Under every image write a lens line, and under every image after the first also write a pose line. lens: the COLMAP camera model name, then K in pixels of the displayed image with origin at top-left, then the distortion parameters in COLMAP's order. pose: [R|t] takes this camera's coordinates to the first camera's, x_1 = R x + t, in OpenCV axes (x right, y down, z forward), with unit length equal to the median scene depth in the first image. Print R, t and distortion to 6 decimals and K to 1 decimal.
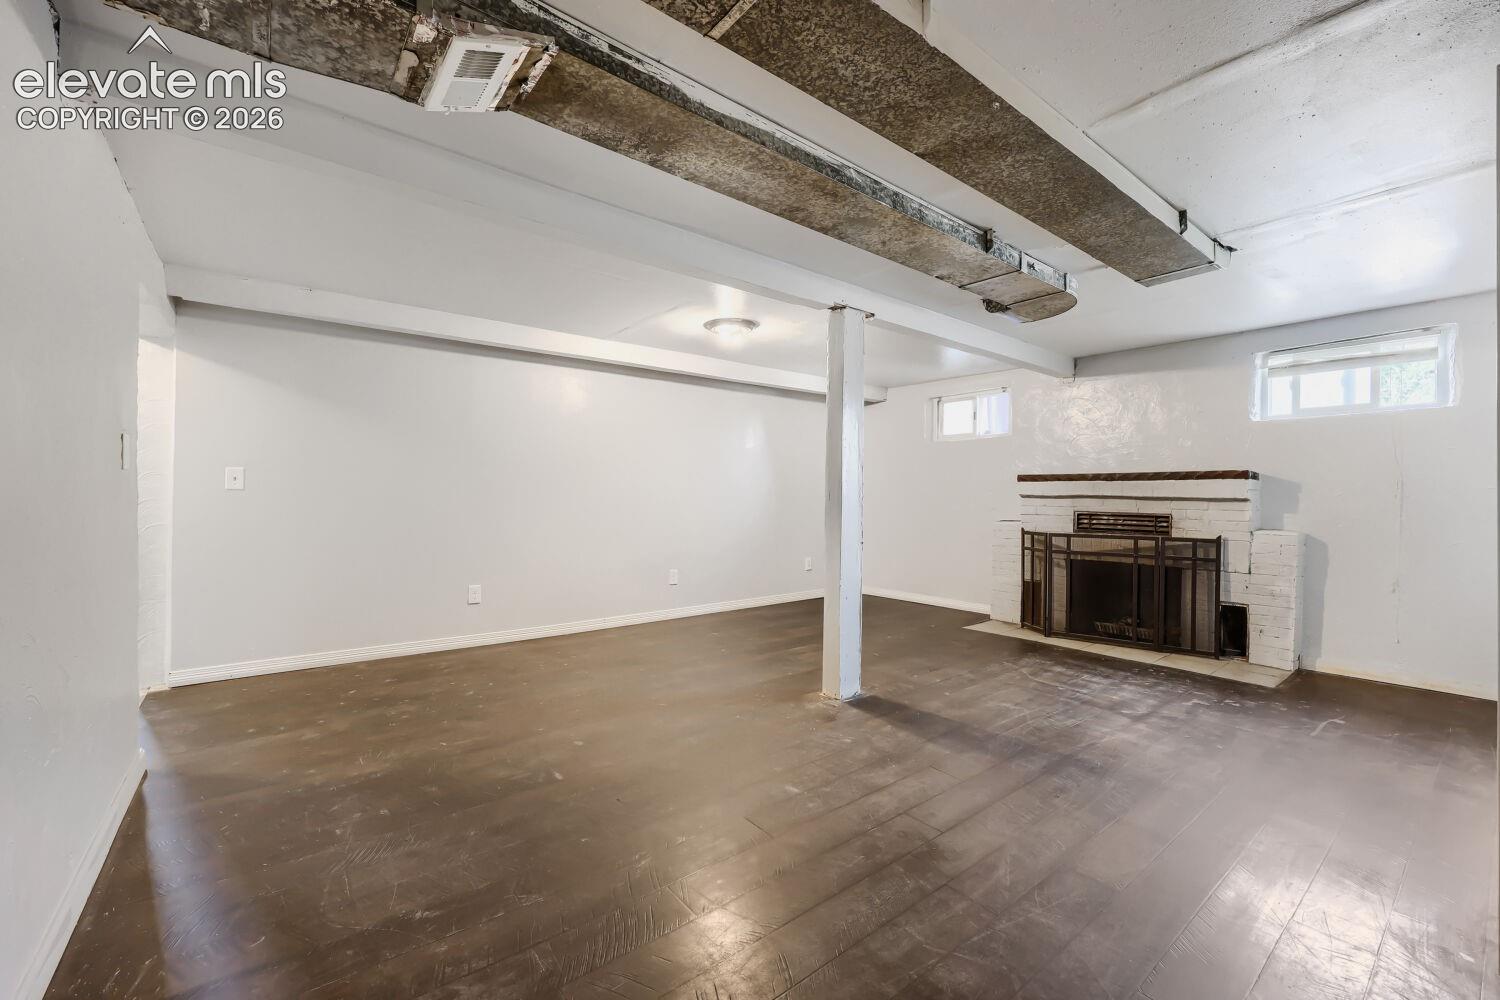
lens RADIAL K [[612.5, 0, 748.5], [0, 612.5, 496.9], [0, 0, 1]] dist [0.000068, -0.000160]
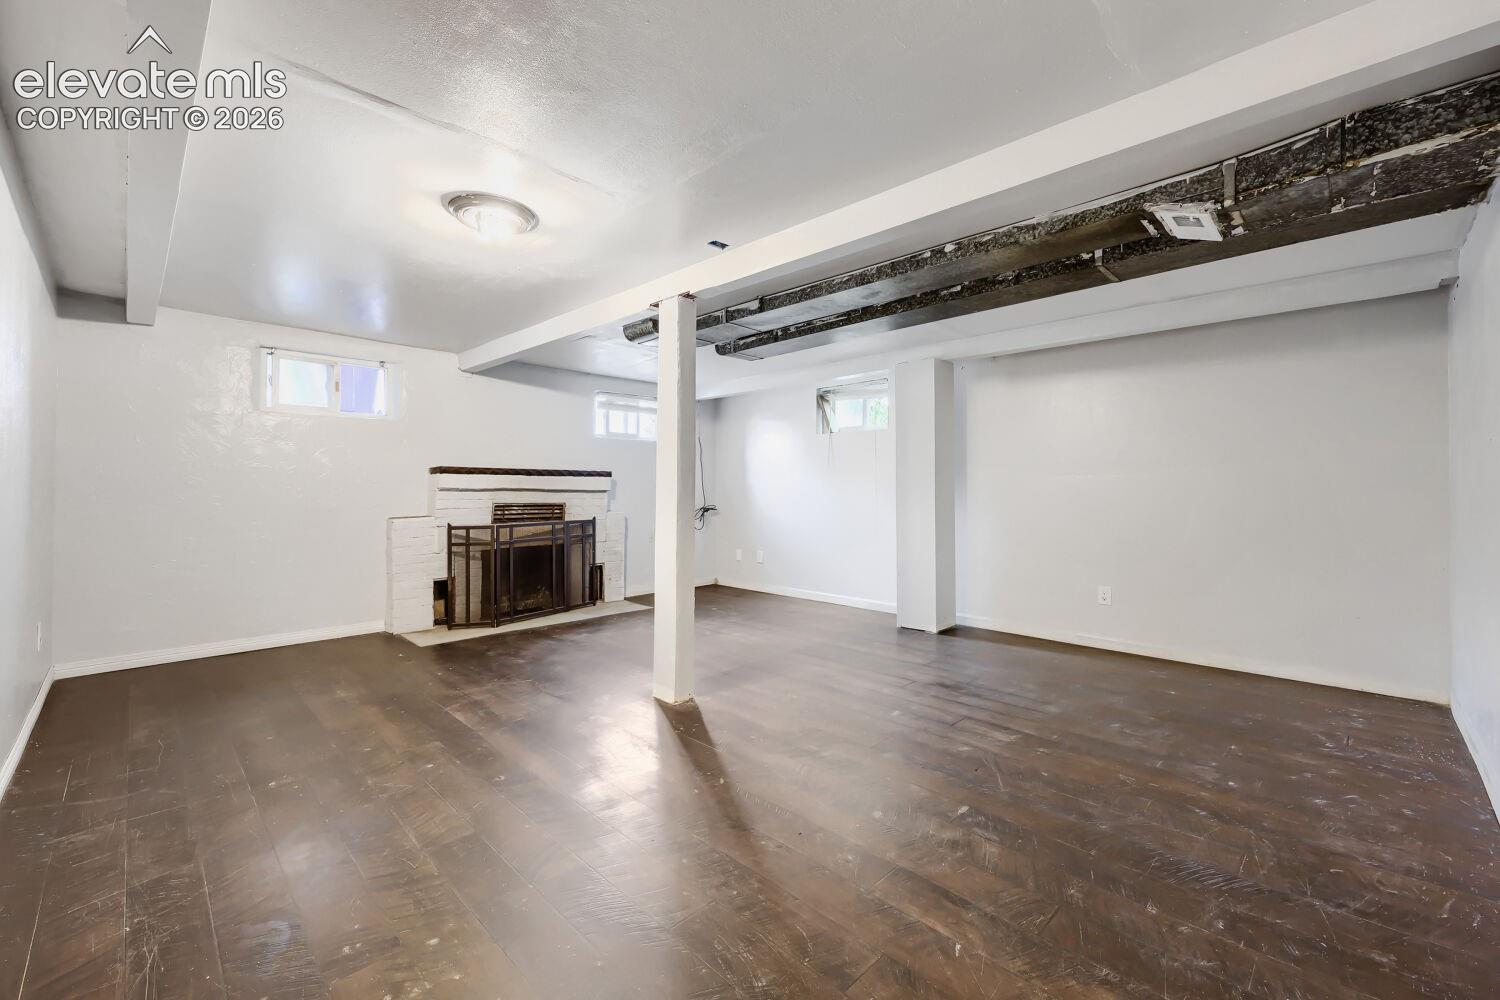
lens RADIAL K [[612.5, 0, 748.5], [0, 612.5, 496.9], [0, 0, 1]] dist [0.000068, -0.000160]
pose [[-0.117800, -0.014737, 0.992928, -0.617679], [0.002482, 0.999882, 0.015134, -0.002628], [-0.993034, 0.004247, -0.117749, 0.764014]]
